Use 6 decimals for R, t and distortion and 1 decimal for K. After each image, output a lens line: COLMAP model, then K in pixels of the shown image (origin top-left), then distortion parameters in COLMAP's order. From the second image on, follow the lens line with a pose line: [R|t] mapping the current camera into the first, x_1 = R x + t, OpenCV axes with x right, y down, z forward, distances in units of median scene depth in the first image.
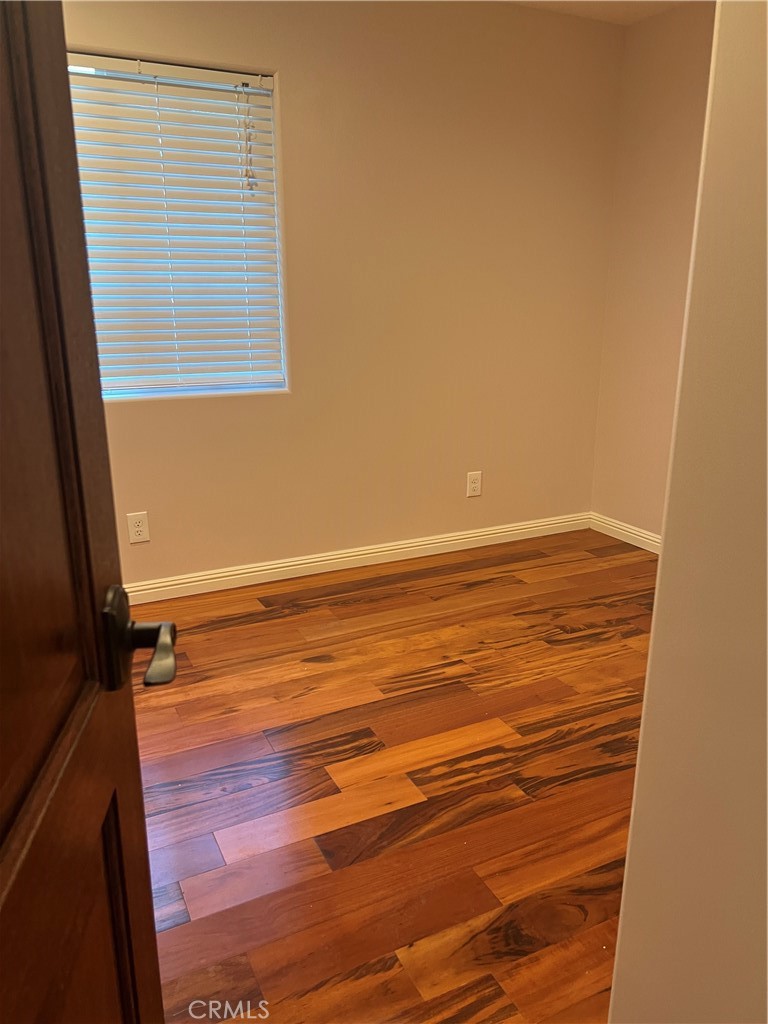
lens RADIAL K [[765.1, 0, 381.7], [0, 765.1, 512.1], [0, 0, 1]] dist [0.040519, -0.038618]
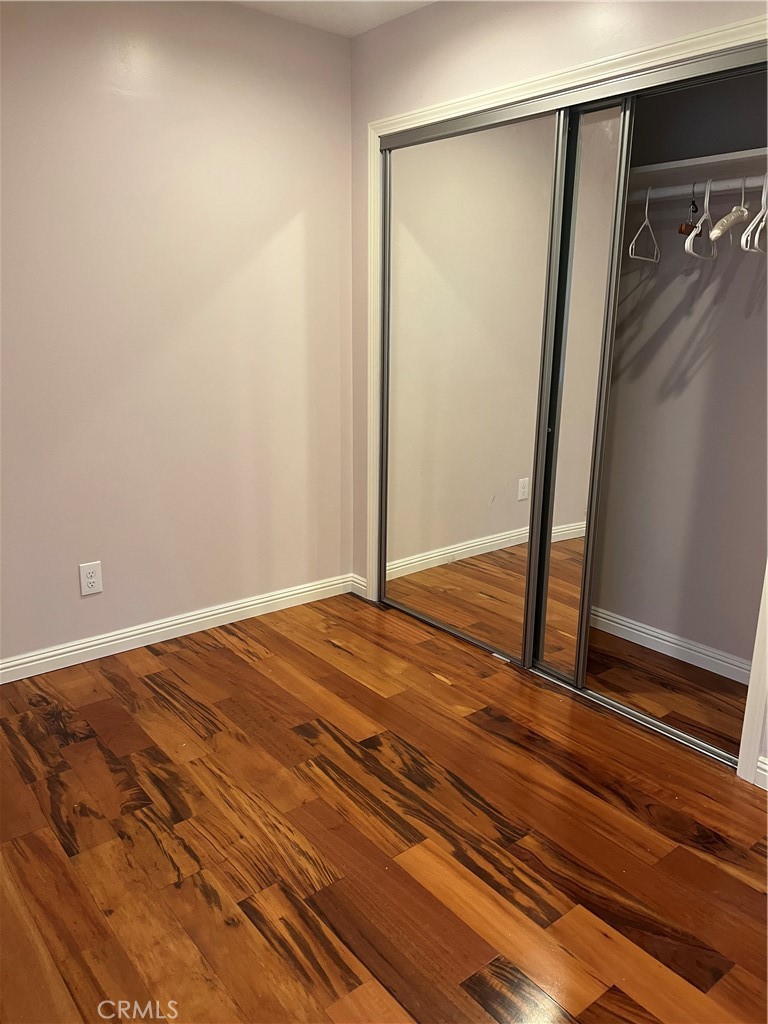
lens RADIAL K [[765.1, 0, 383.3], [0, 765.1, 513.3], [0, 0, 1]] dist [0.040519, -0.038618]
pose [[-0.212931, -0.253647, 0.943569, -0.521521], [0.250212, 0.919358, 0.303603, -0.322335], [-0.944486, 0.300739, -0.132295, 0.969467]]
